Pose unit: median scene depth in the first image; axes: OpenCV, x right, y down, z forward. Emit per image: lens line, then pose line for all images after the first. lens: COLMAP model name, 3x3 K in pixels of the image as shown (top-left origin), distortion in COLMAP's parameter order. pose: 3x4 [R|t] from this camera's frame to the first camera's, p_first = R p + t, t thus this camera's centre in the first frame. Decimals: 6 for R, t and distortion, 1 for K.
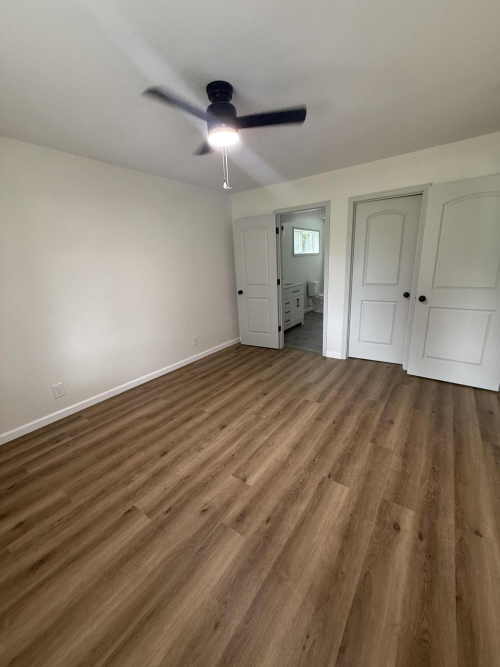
lens RADIAL K [[266.6, 0, 250.0], [0, 266.6, 333.5], [0, 0, 1]] dist [0.000872, -0.000081]
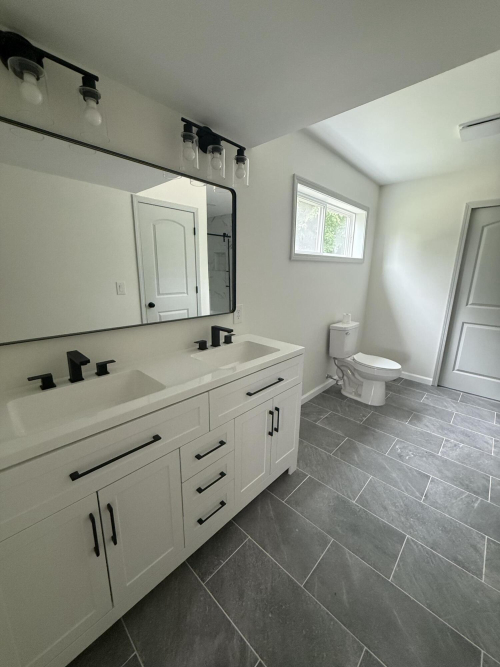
lens RADIAL K [[266.6, 0, 250.0], [0, 266.6, 333.5], [0, 0, 1]] dist [0.000872, -0.000081]
pose [[0.989262, 0.089769, -0.115333, 0.370319], [-0.092762, 0.995470, -0.020837, -0.411606], [0.112940, 0.031312, 0.993108, 1.484611]]
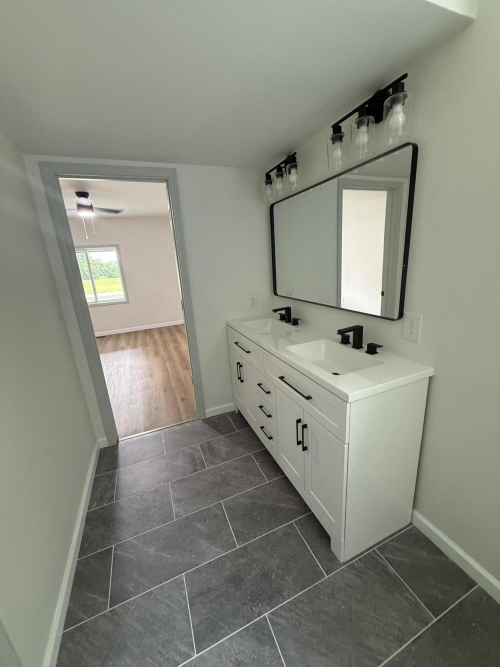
lens RADIAL K [[266.6, 0, 250.0], [0, 266.6, 333.5], [0, 0, 1]] dist [0.000872, -0.000081]
pose [[-0.519579, 0.308244, -0.796883, 0.791590], [-0.139417, 0.889572, 0.434999, -0.634829], [0.842971, 0.337116, -0.419229, 2.155844]]
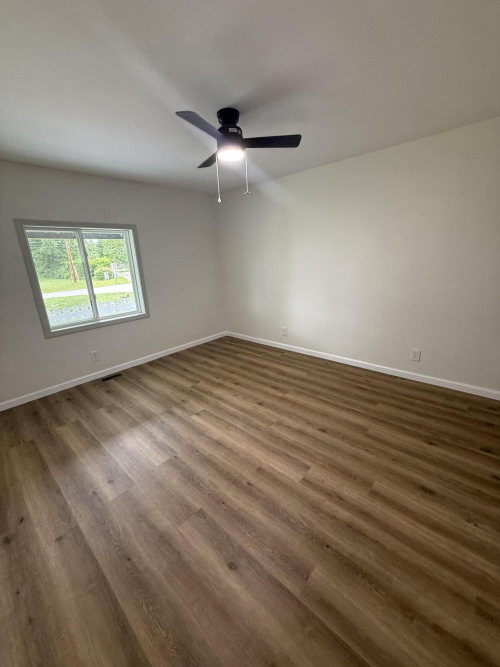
lens RADIAL K [[266.6, 0, 250.0], [0, 266.6, 333.5], [0, 0, 1]] dist [0.000872, -0.000081]
pose [[-0.107674, 0.330851, -0.937520, 0.800753], [-0.214307, 0.913109, 0.346850, -0.285153], [0.970813, 0.238264, -0.027414, 0.839347]]
